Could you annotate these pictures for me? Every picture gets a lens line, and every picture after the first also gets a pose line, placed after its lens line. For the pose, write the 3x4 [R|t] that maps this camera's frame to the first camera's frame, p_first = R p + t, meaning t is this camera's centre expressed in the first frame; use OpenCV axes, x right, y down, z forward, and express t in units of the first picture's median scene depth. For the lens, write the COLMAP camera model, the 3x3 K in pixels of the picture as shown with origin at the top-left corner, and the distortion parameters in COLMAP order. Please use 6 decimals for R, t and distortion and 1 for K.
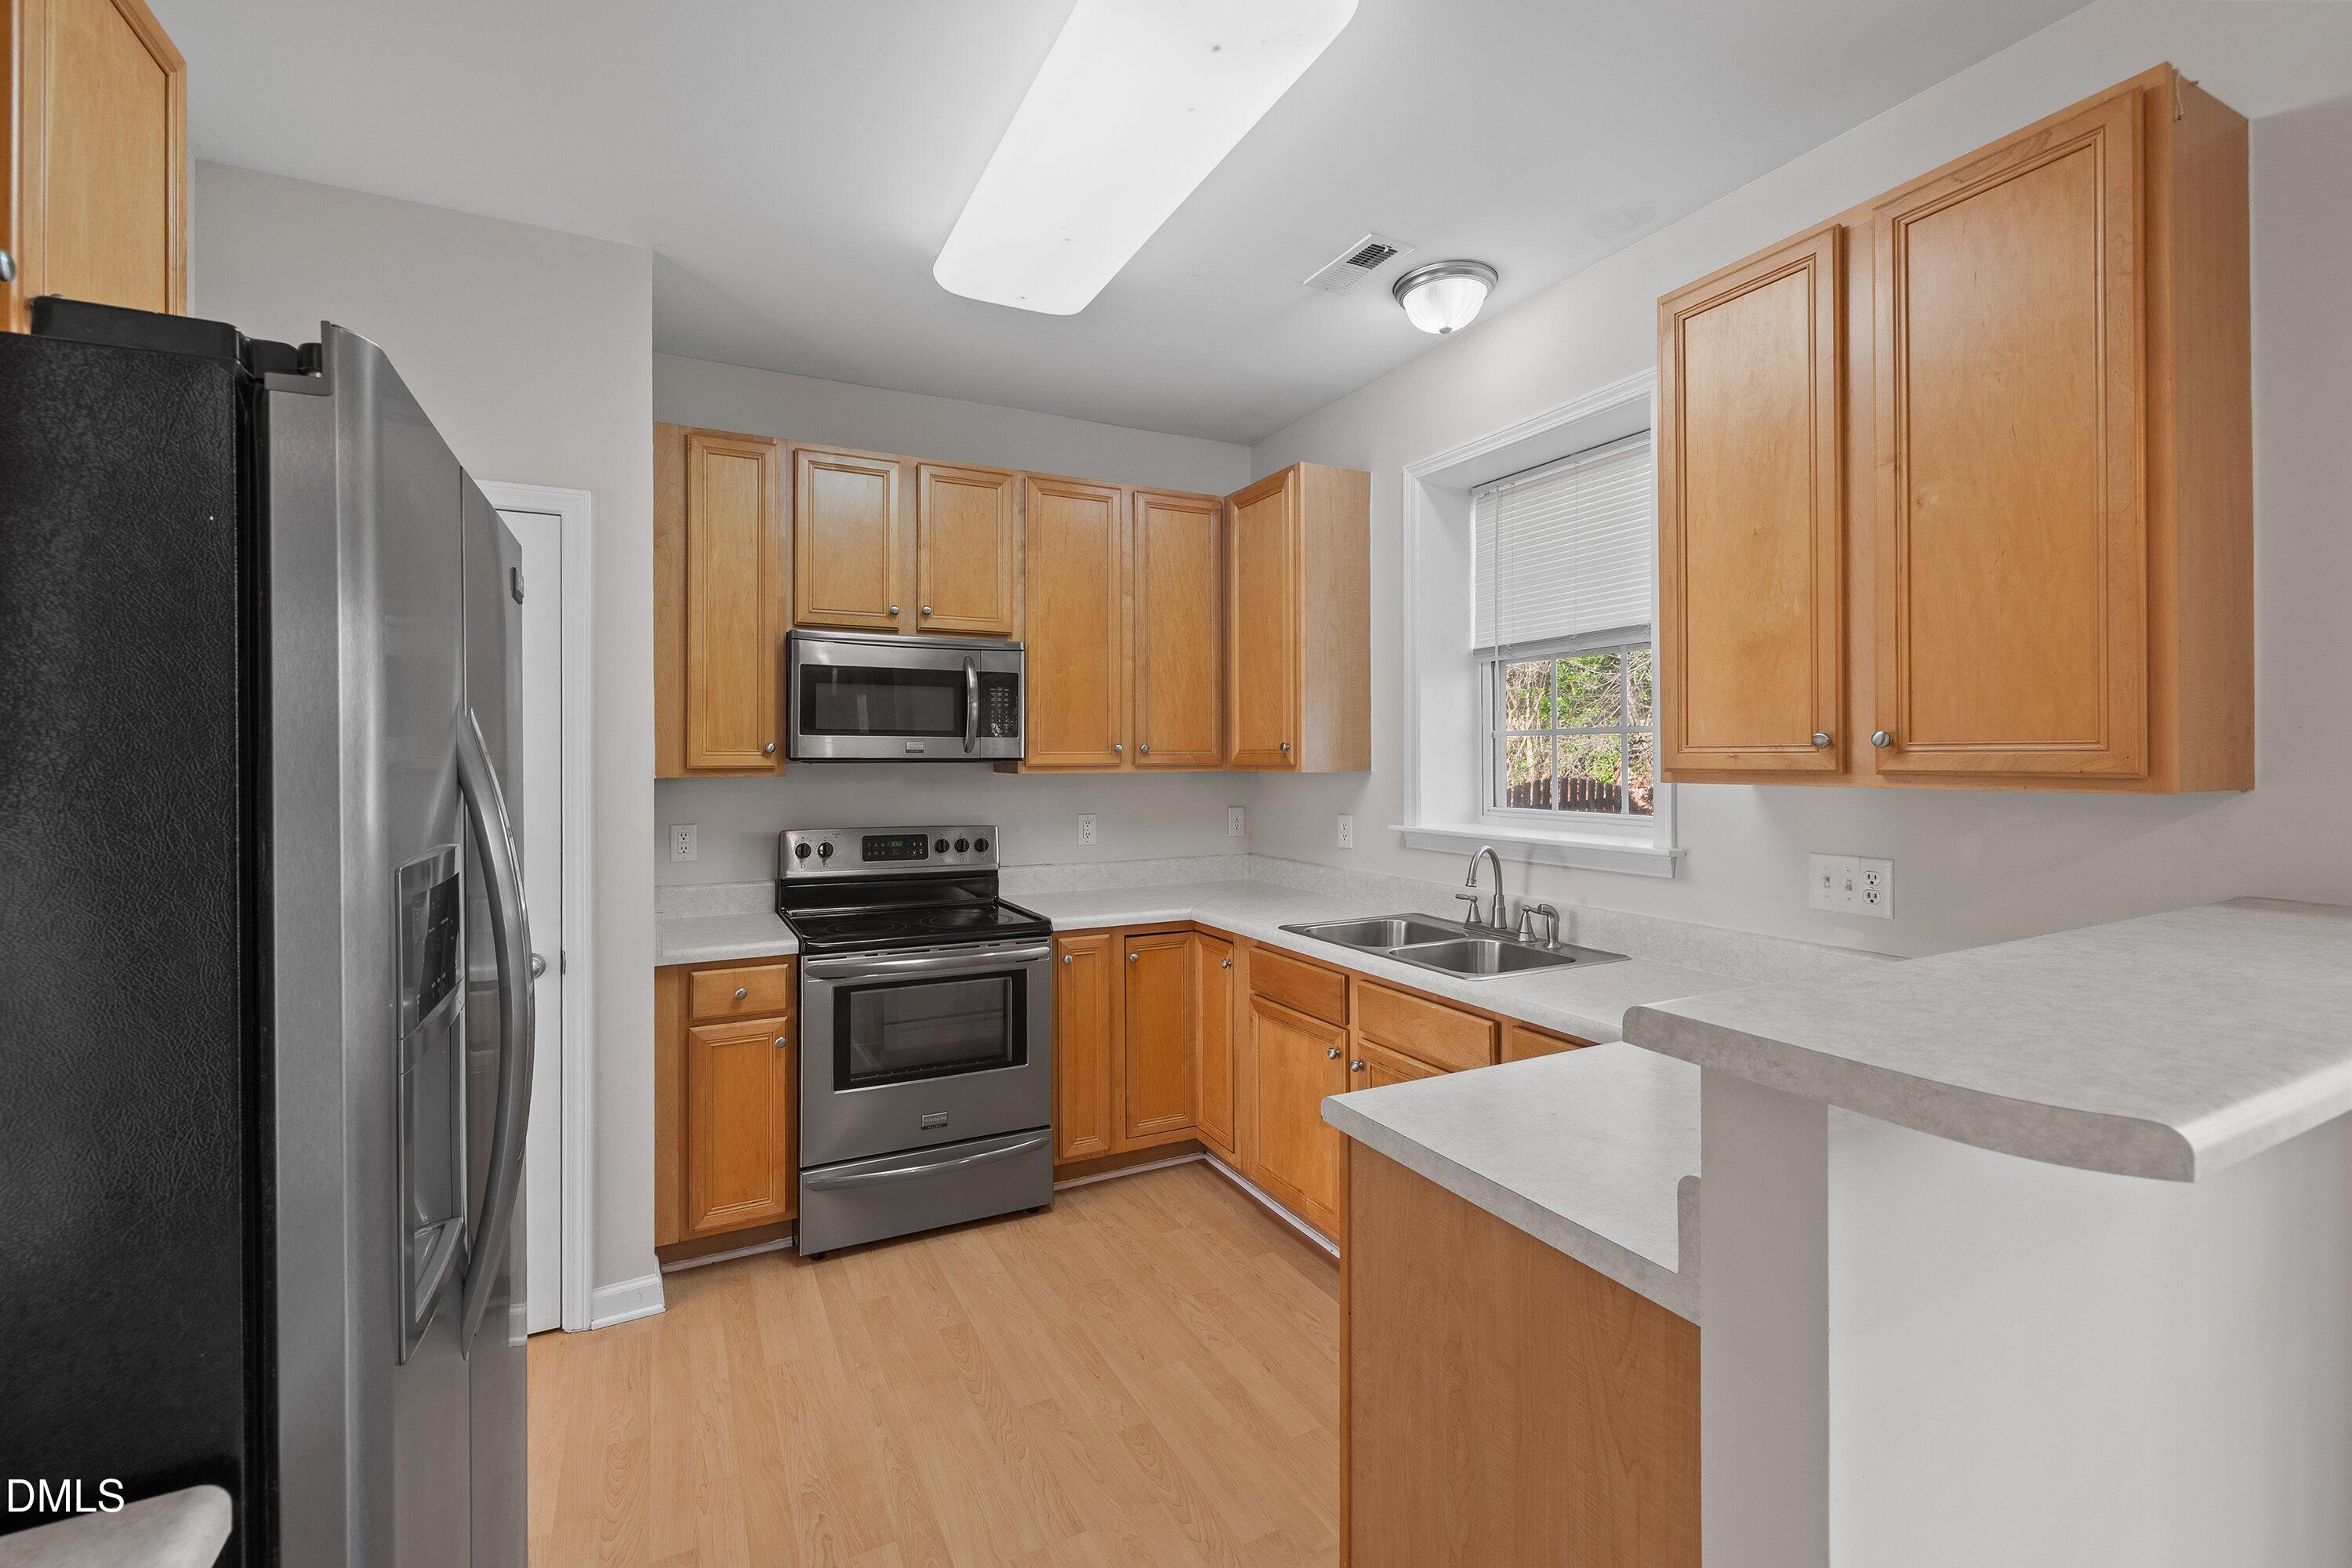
lens RADIAL K [[1003.2, 0, 1169.4], [0, 1003.2, 753.8], [0, 0, 1]] dist [-0.000472, 0.000716]
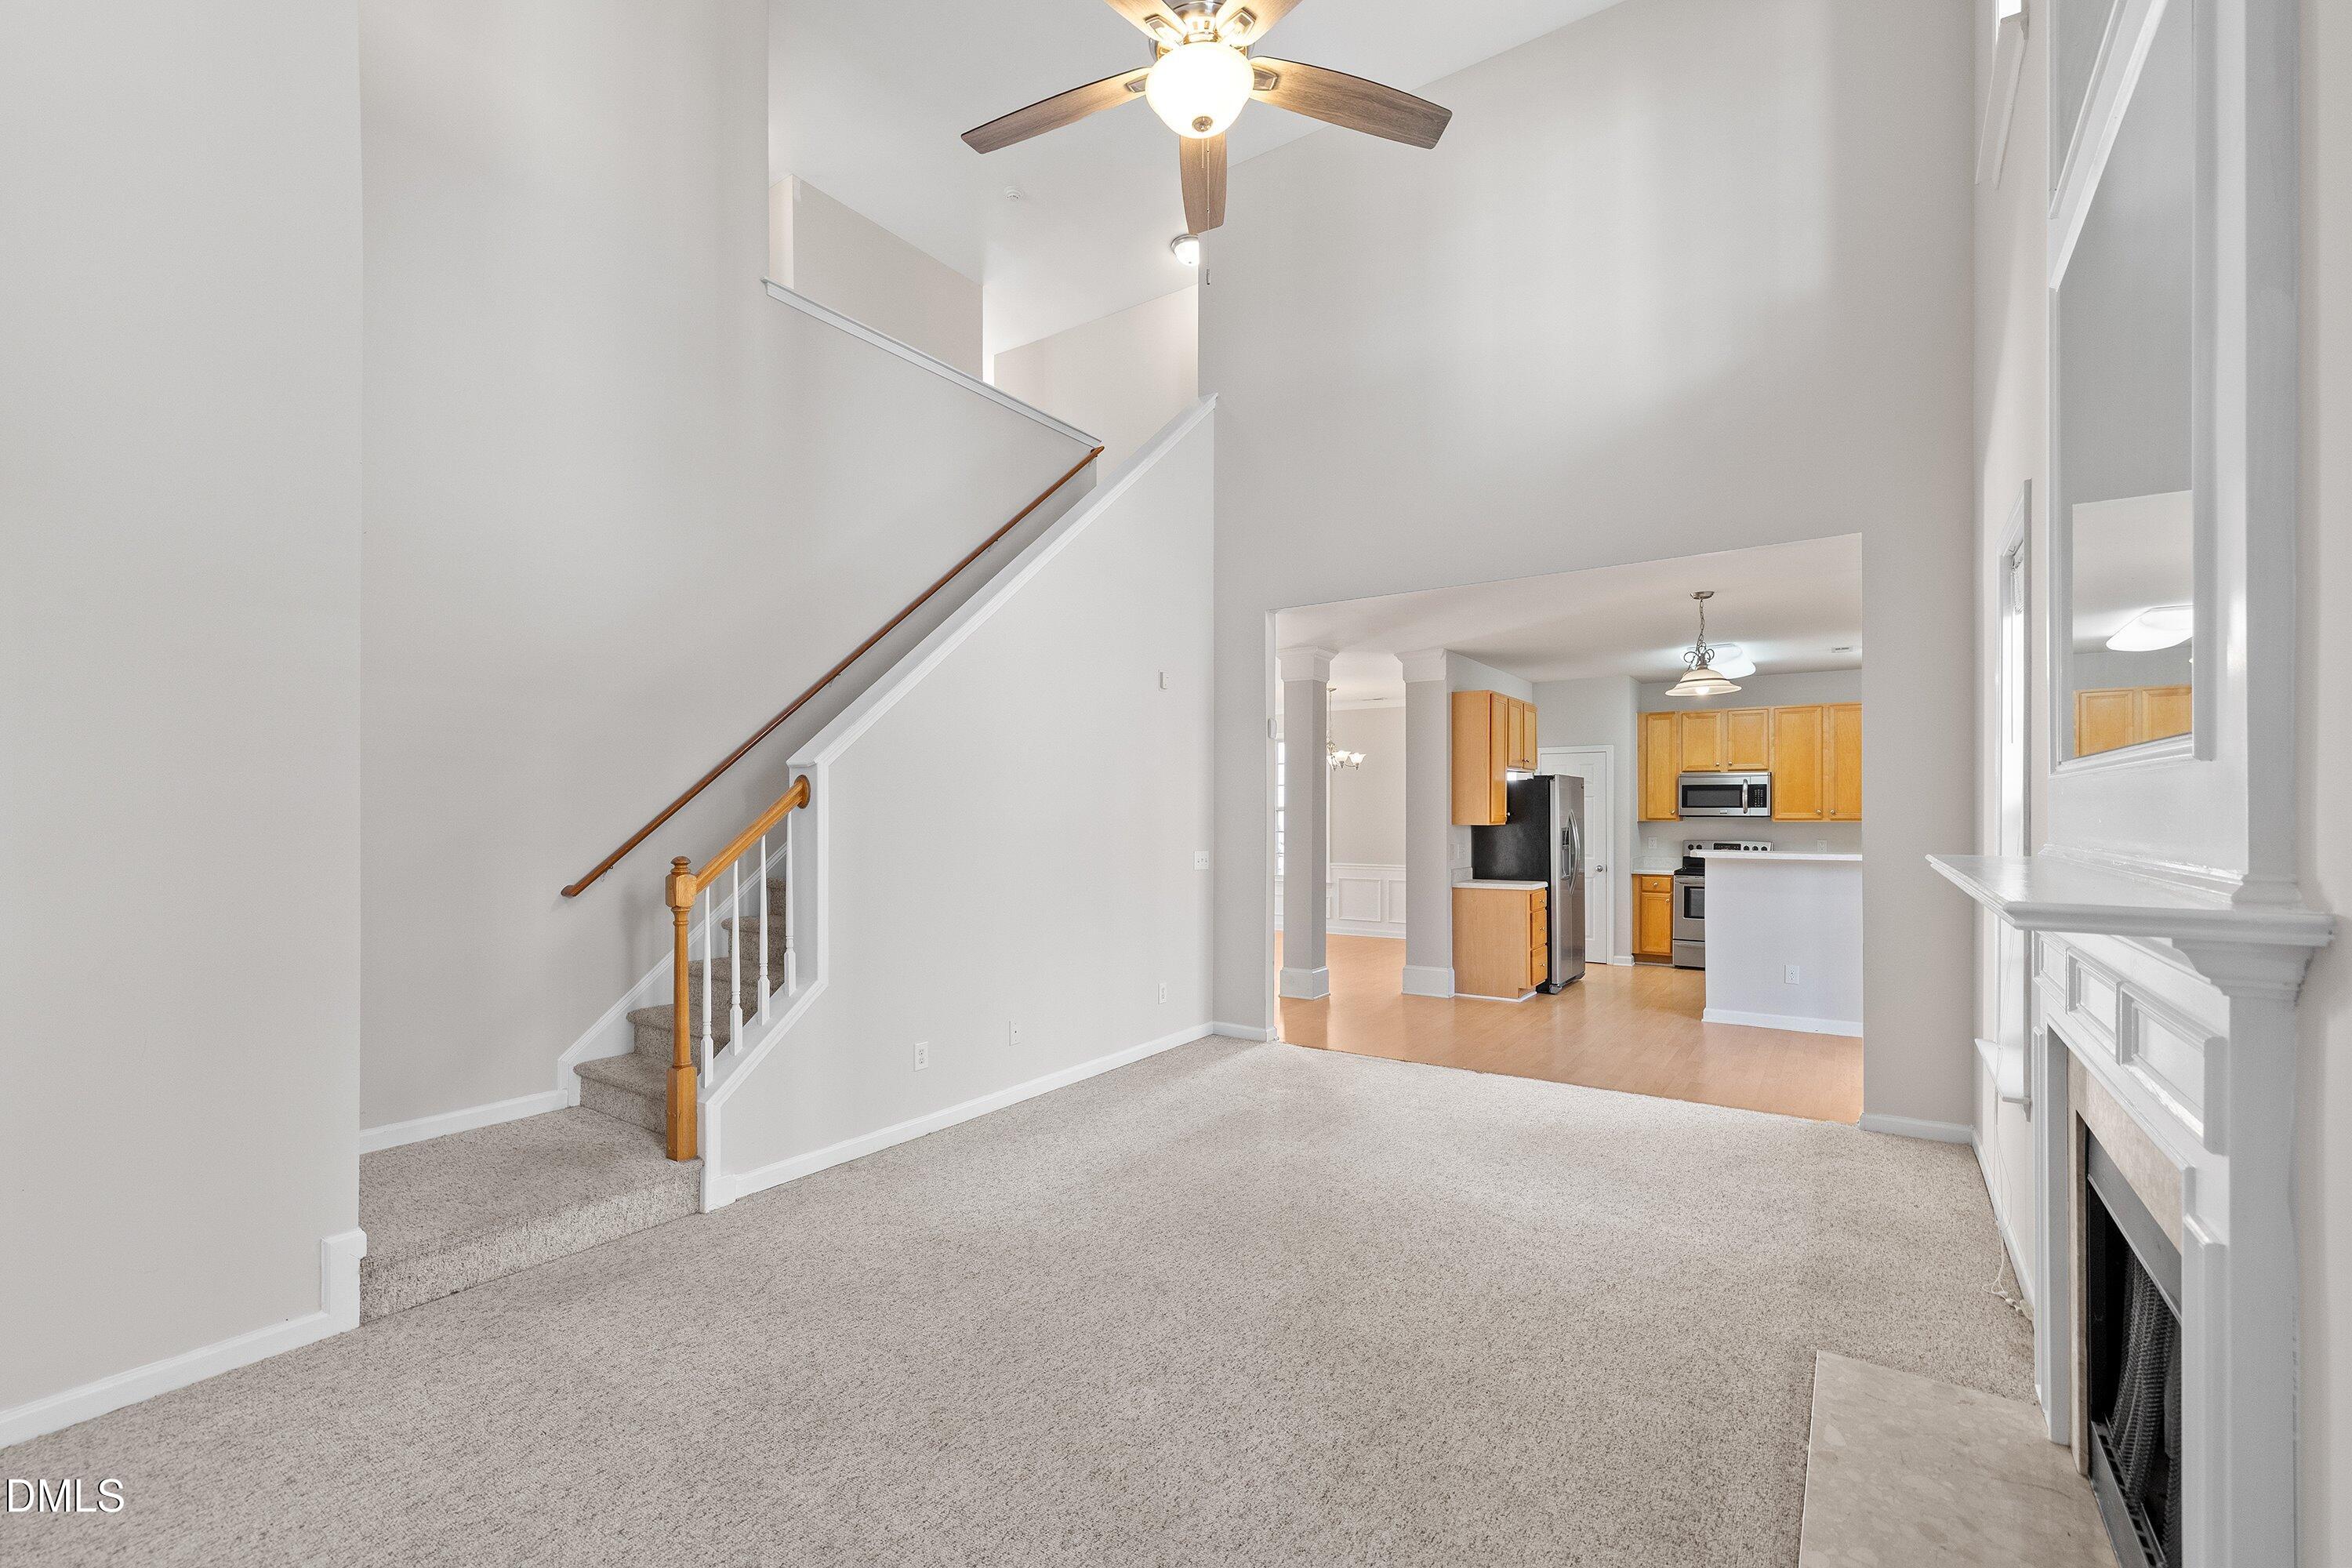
lens RADIAL K [[1003.2, 0, 1164.6], [0, 1003.2, 813.0], [0, 0, 1]] dist [-0.000472, 0.000716]
pose [[0.475417, 0.003678, -0.879753, 1.550052], [0.002804, 0.999980, 0.005696, -0.023927], [0.879756, -0.005174, 0.475397, -1.820346]]
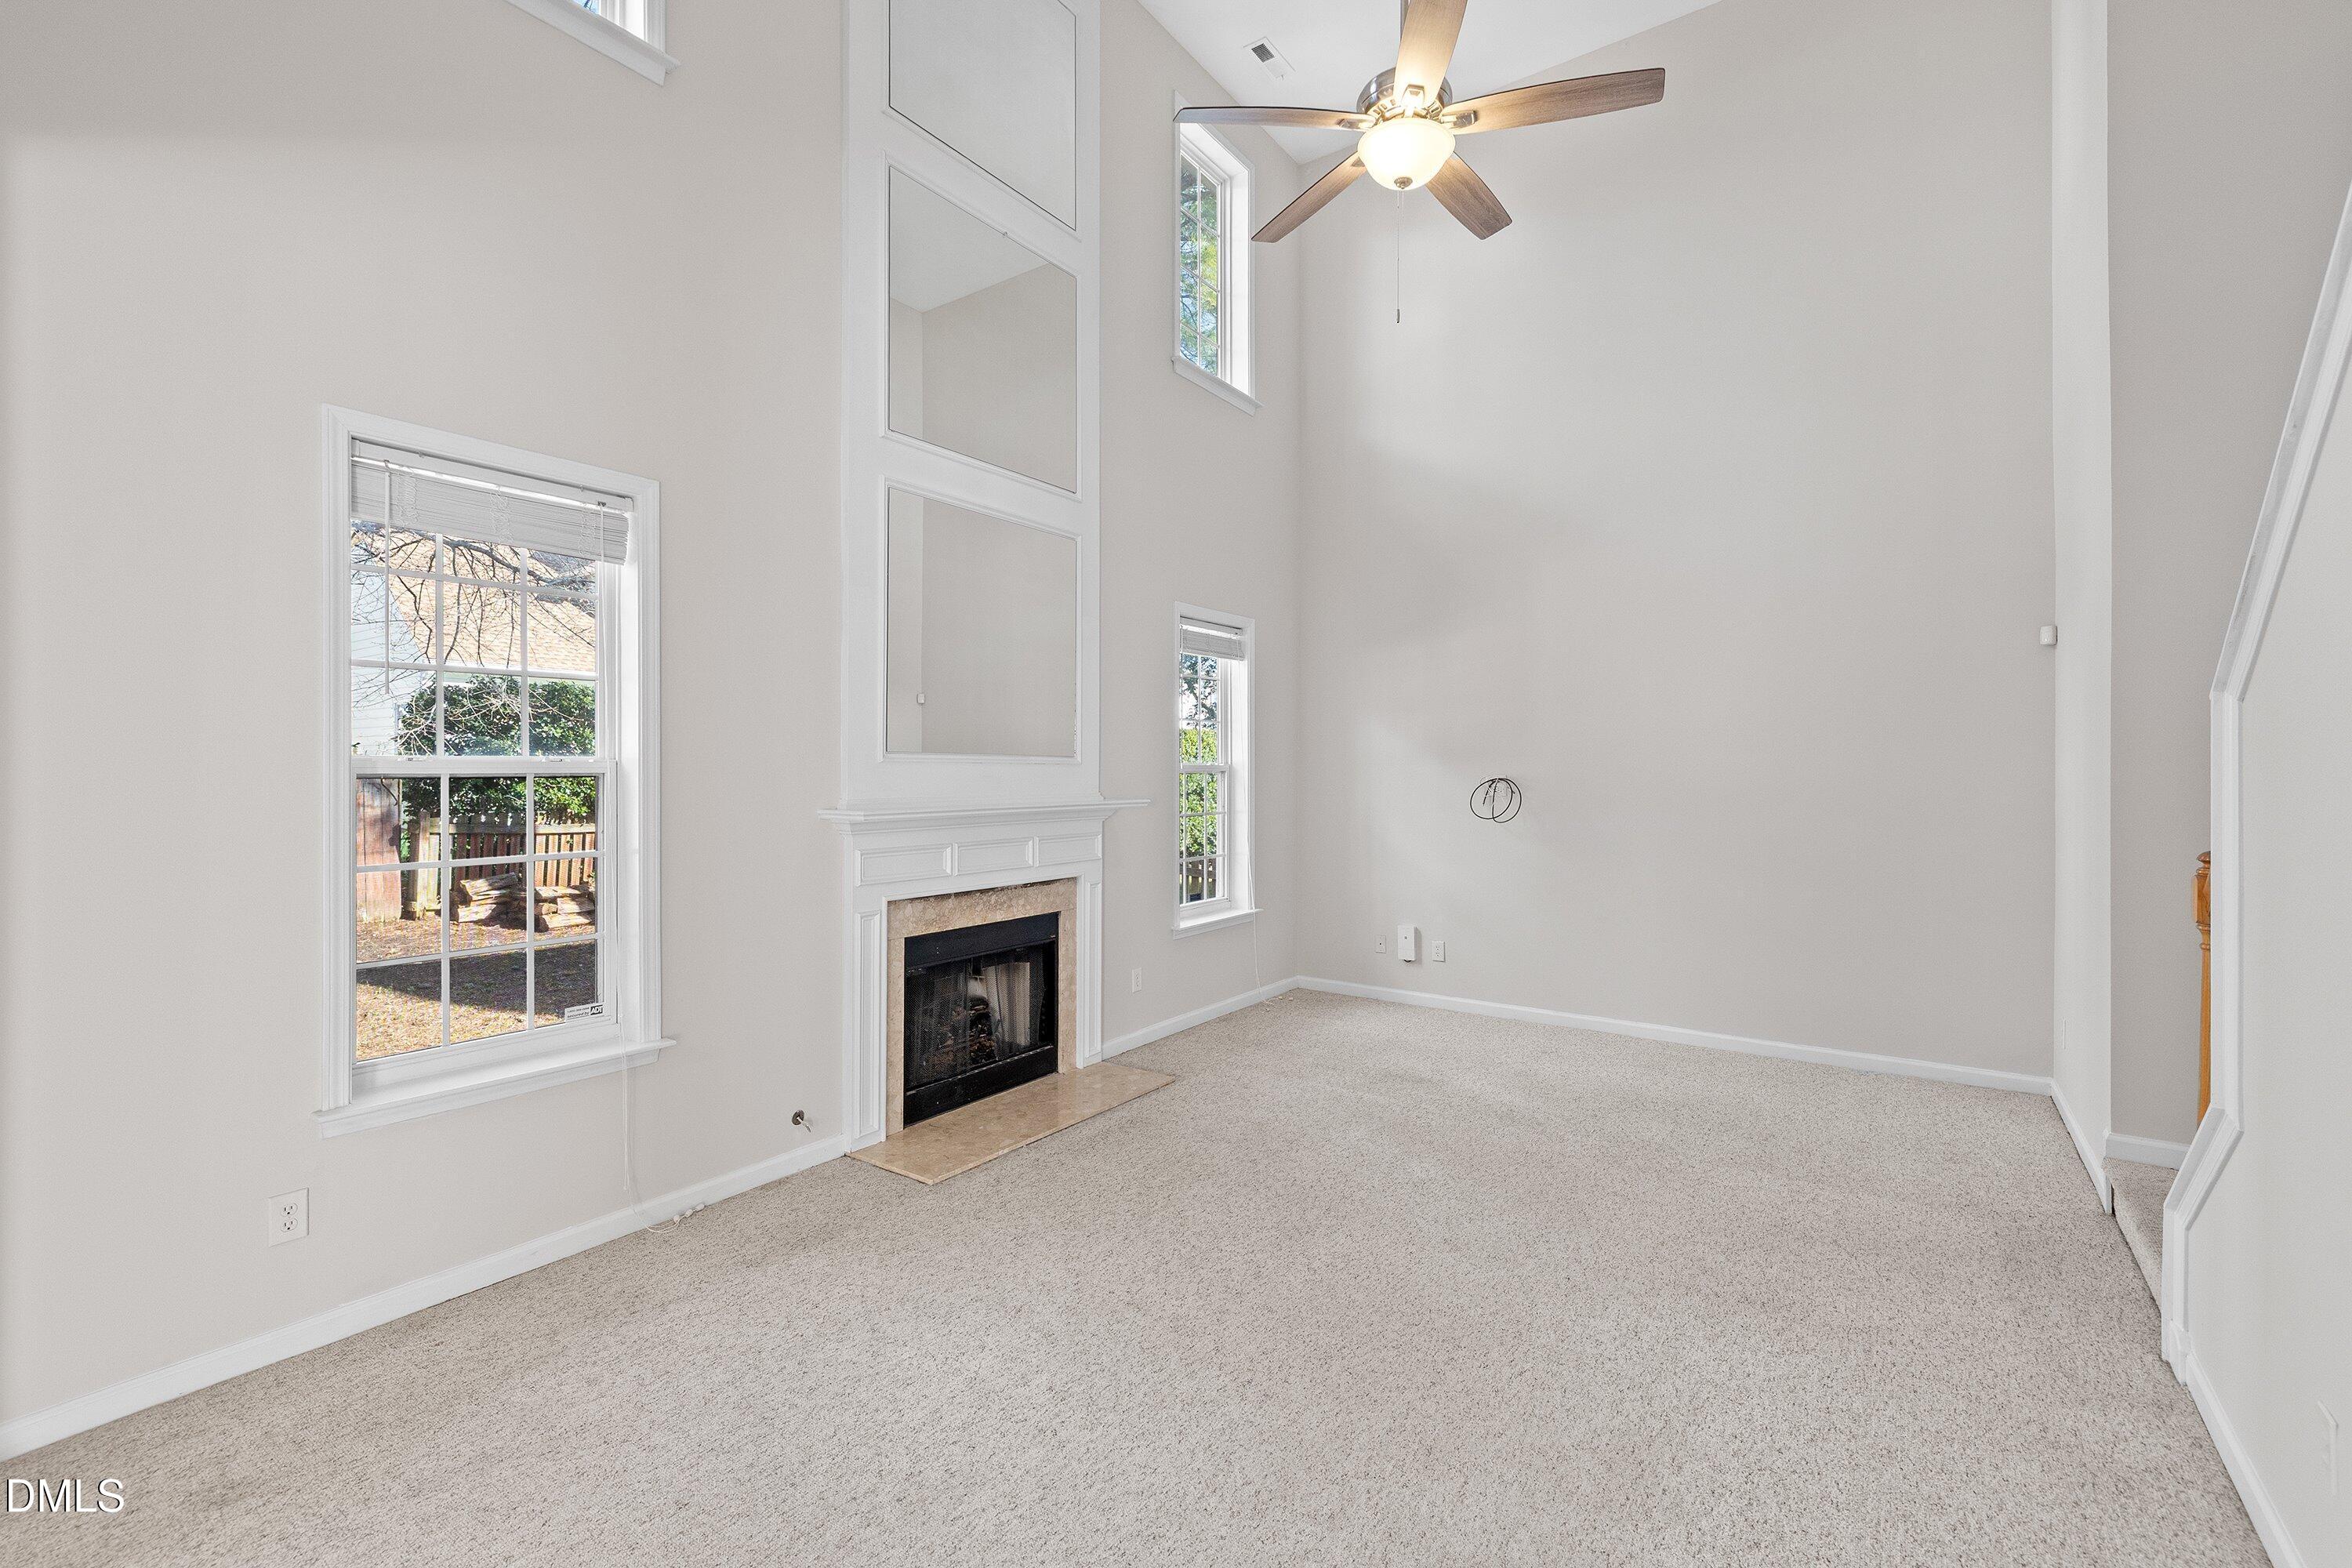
lens RADIAL K [[1003.2, 0, 1172.8], [0, 1003.2, 772.0], [0, 0, 1]] dist [-0.000472, 0.000716]
pose [[-0.461642, -0.000611, 0.887066, -0.055465], [-0.004506, 0.999988, -0.001656, -0.027753], [-0.887055, -0.004761, -0.461640, -0.659036]]
